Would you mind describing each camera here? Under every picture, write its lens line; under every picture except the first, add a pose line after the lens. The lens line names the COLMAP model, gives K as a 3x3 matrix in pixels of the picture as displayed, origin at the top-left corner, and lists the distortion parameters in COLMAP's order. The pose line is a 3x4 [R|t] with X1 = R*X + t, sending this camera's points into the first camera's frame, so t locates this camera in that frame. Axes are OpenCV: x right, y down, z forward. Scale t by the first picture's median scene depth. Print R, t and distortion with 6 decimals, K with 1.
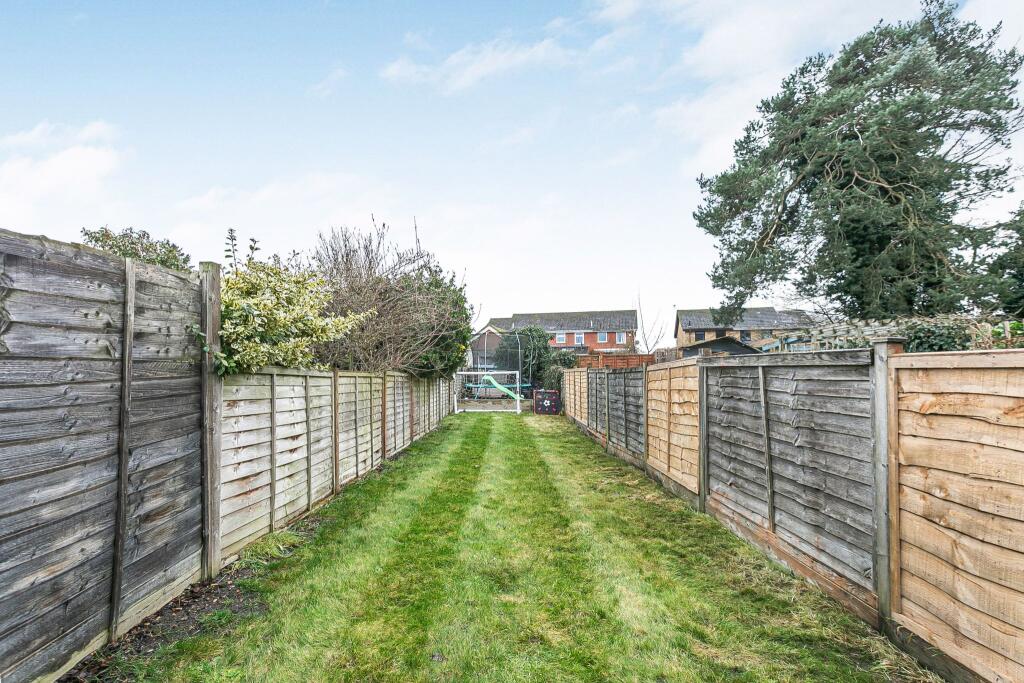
lens RADIAL K [[471.4, 0, 512.2], [0, 471.4, 355.8], [0, 0, 1]] dist [0.010080, 0.000003]
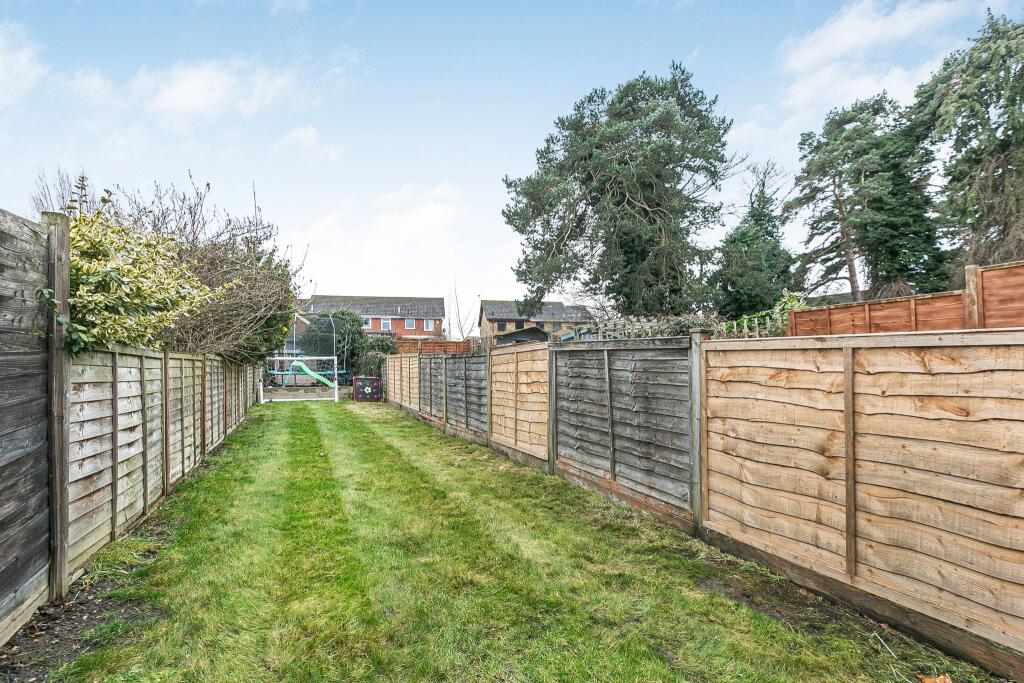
lens RADIAL K [[478.6, 0, 512.0], [0, 478.6, 341.5], [0, 0, 1]] dist [0.014900, 0.001266]
pose [[0.919960, 0.018264, 0.391587, -0.166088], [-0.017104, 0.999833, -0.006449, 0.010438], [-0.391640, -0.000765, 0.920118, -0.056763]]
